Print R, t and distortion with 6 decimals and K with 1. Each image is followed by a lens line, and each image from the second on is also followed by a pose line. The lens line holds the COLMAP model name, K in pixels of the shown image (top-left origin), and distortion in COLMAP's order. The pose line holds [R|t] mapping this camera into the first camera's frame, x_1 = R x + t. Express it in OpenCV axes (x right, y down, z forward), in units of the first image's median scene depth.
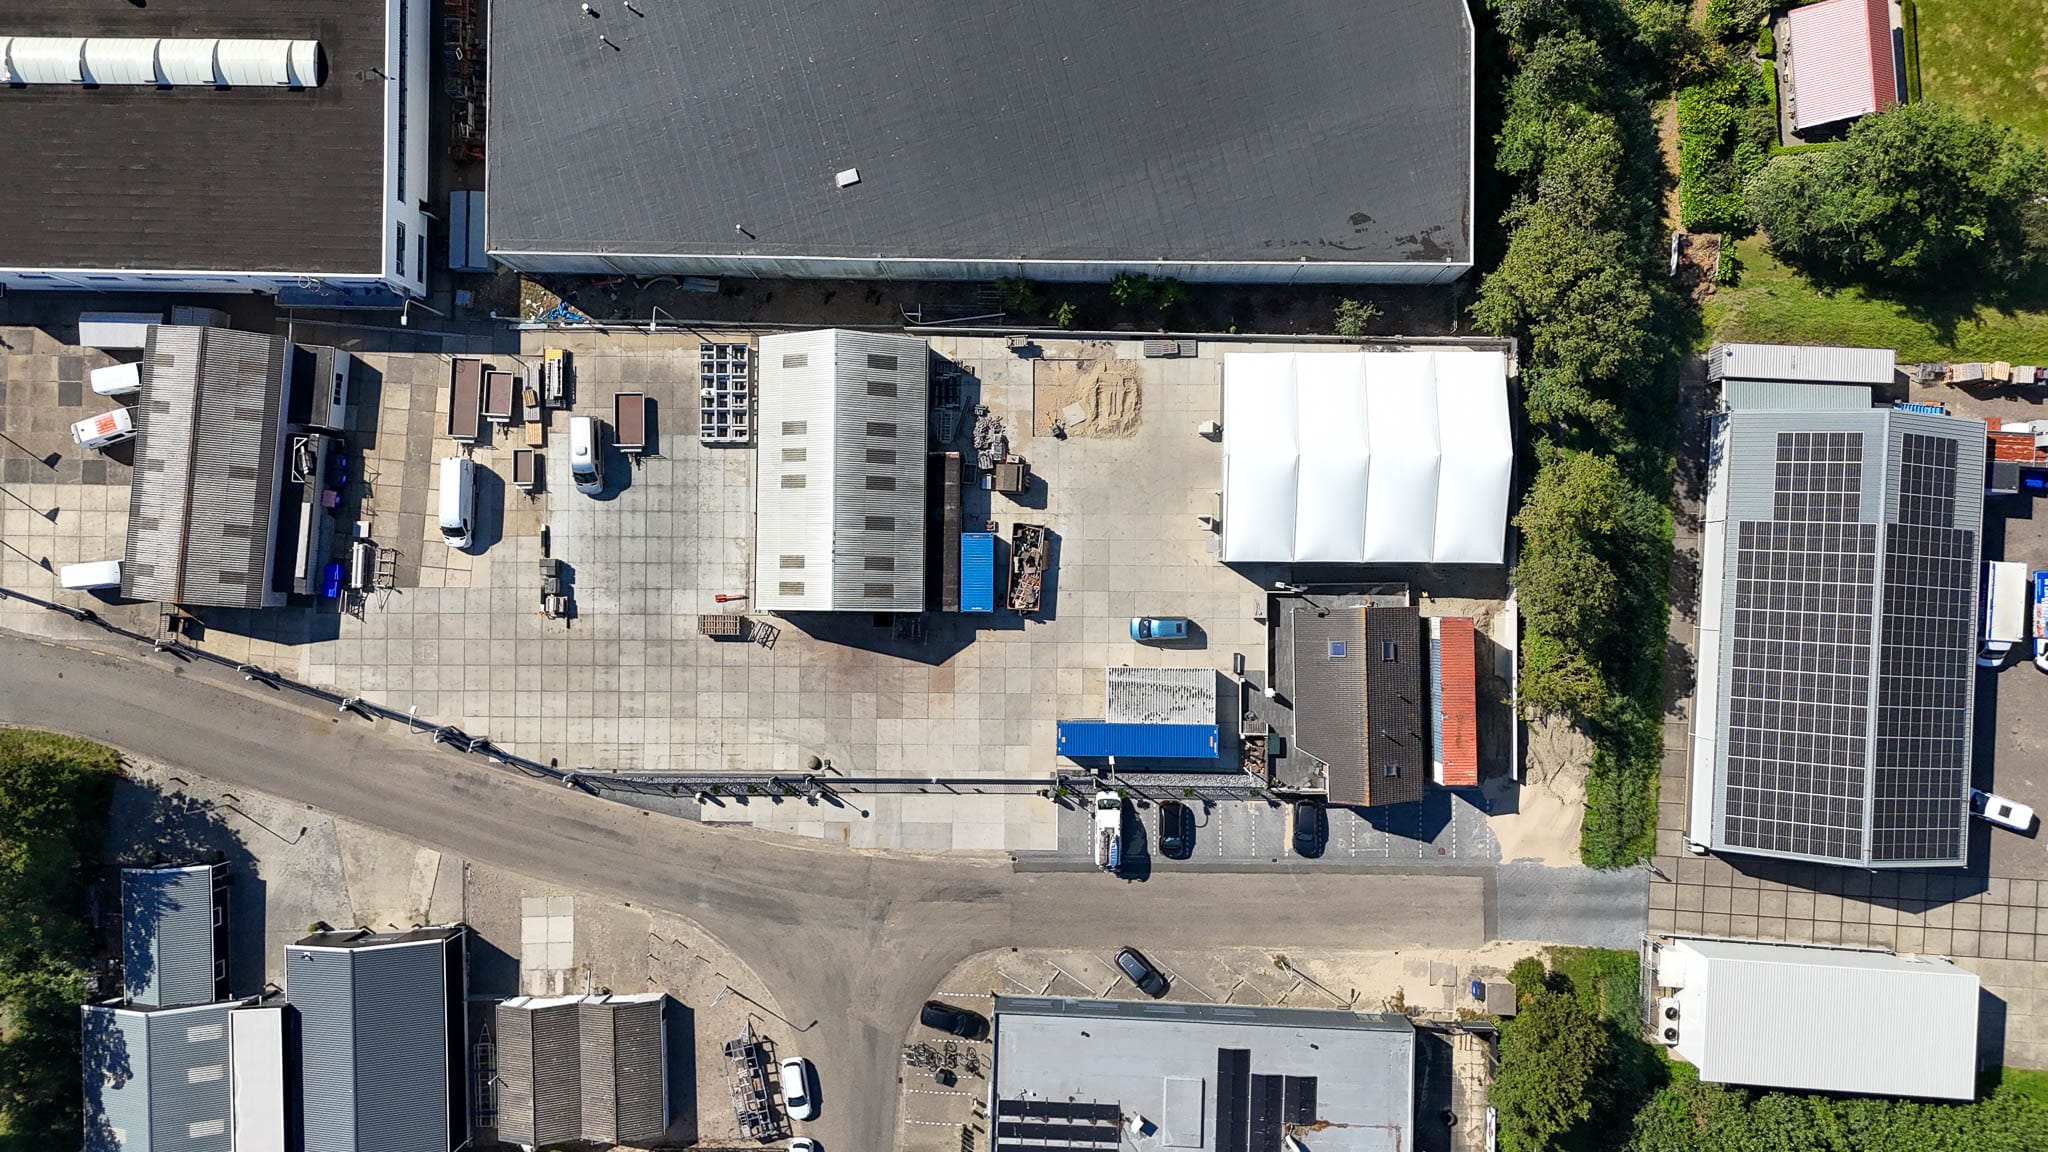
lens RADIAL K [[1505.3, 0, 1020.7], [0, 1505.3, 566.9], [0, 0, 1]] dist [0.075517, -0.074155]
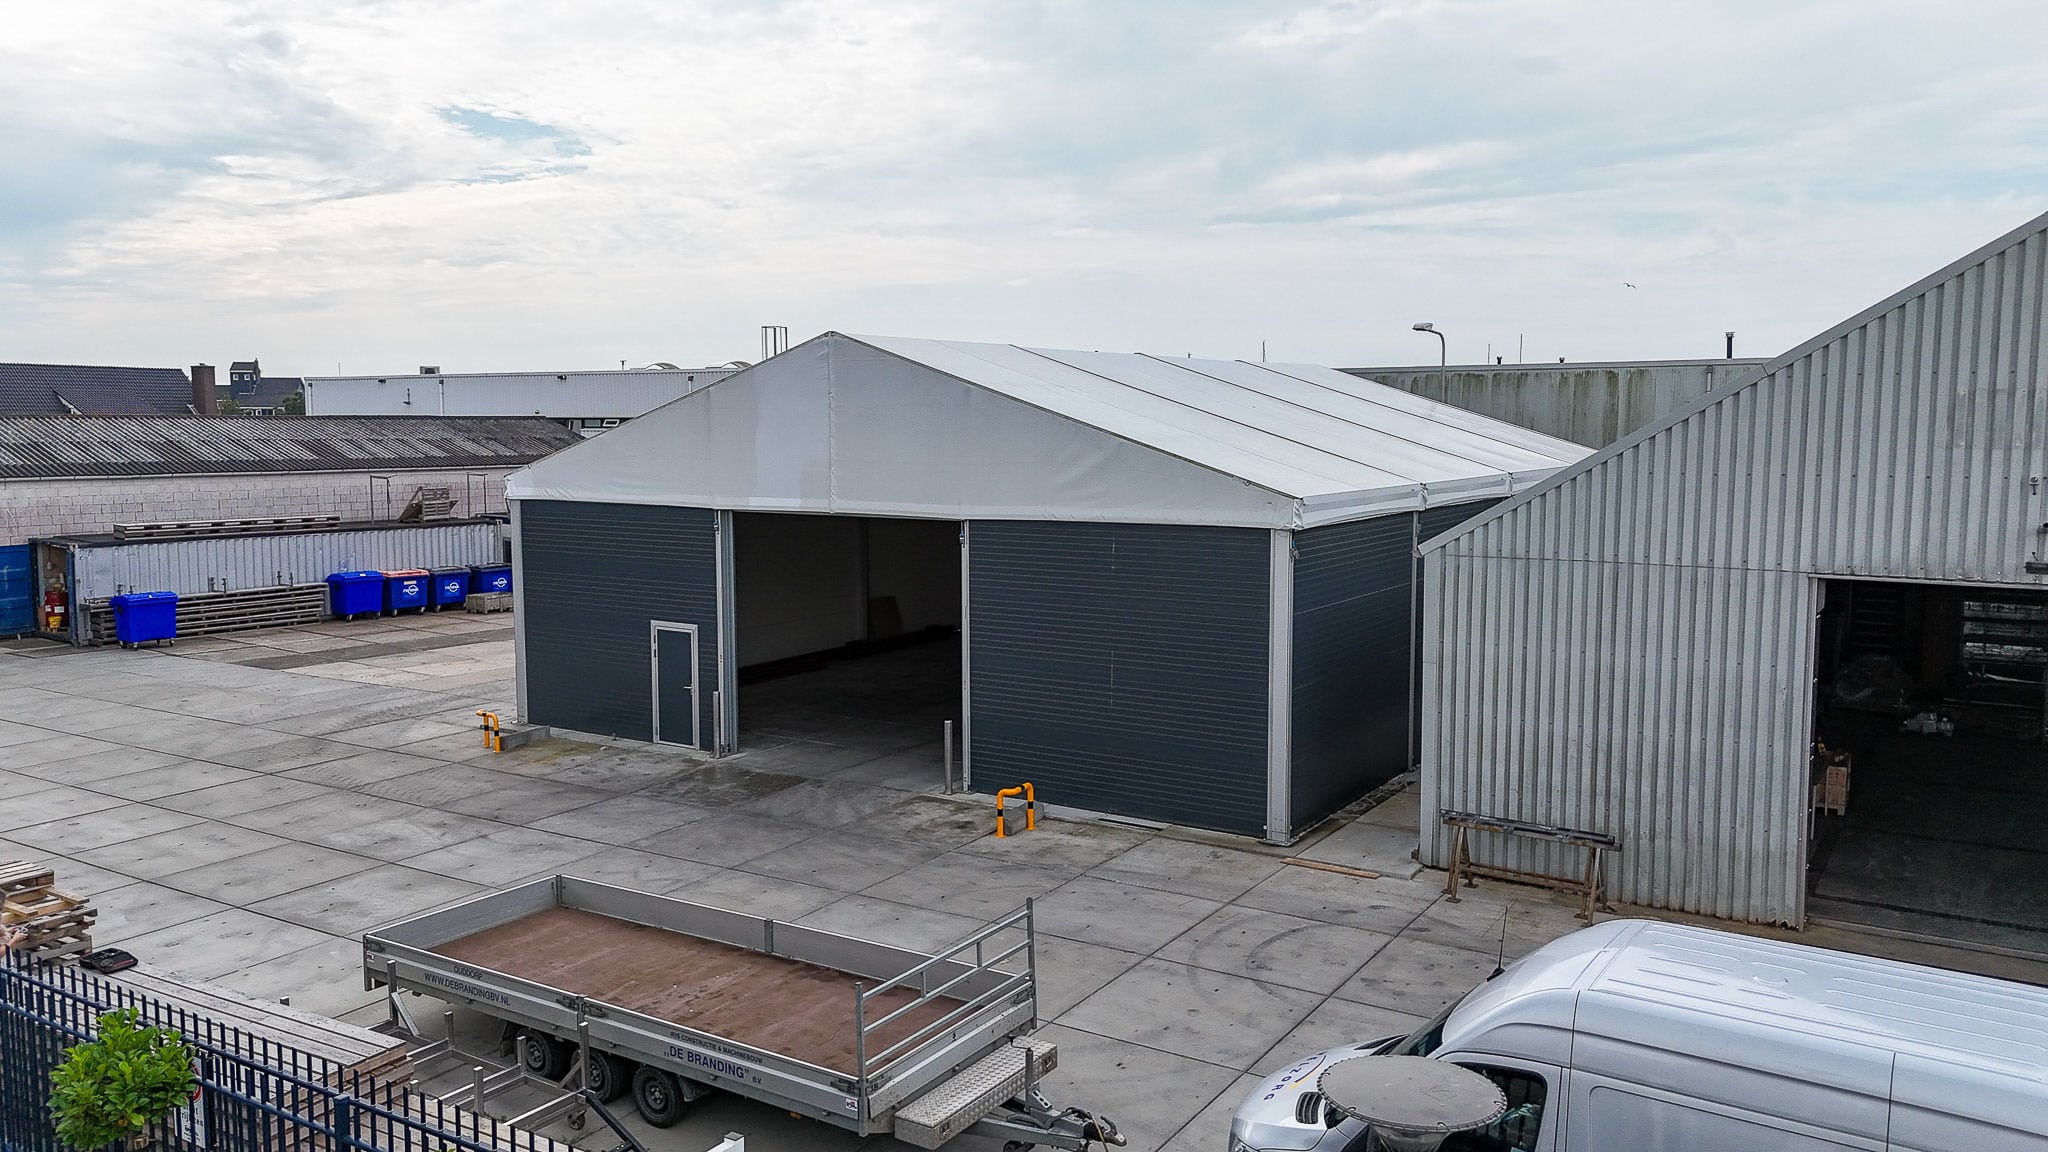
lens RADIAL K [[1505.3, 0, 1020.7], [0, 1505.3, 553.6], [0, 0, 1]] dist [0.075517, -0.074155]
pose [[0.845753, 0.071767, -0.528726, -0.121778], [-0.533467, 0.093881, -0.840595, 0.184671], [-0.010690, 0.992993, 0.117686, 0.953604]]
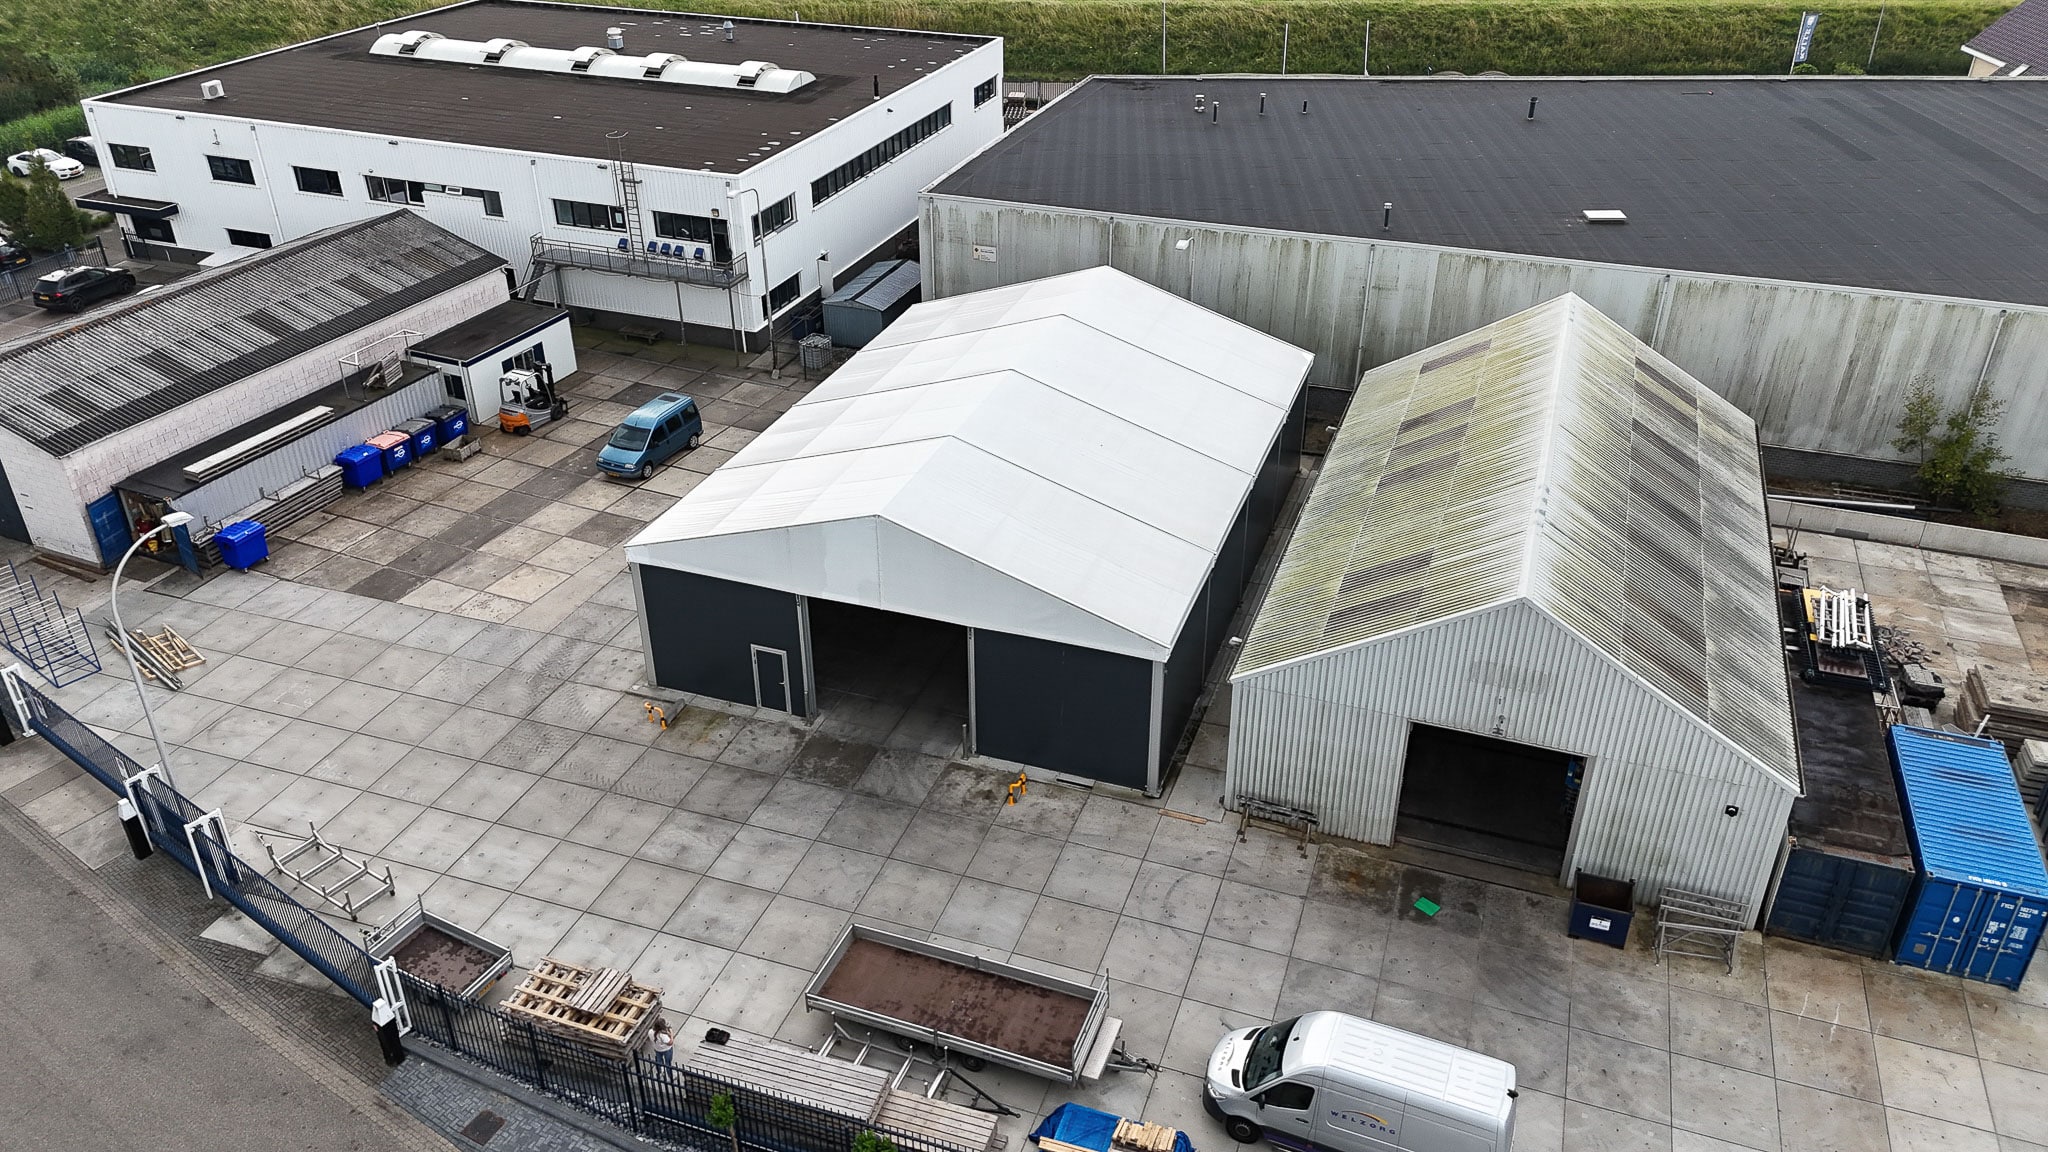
lens RADIAL K [[1505.3, 0, 1022.8], [0, 1505.3, 566.1], [0, 0, 1]] dist [0.075517, -0.074155]
pose [[0.944035, 0.185505, -0.272737, -0.130232], [-0.329429, 0.488756, -0.807833, 0.285544], [-0.016555, 0.852470, 0.522514, 0.786489]]
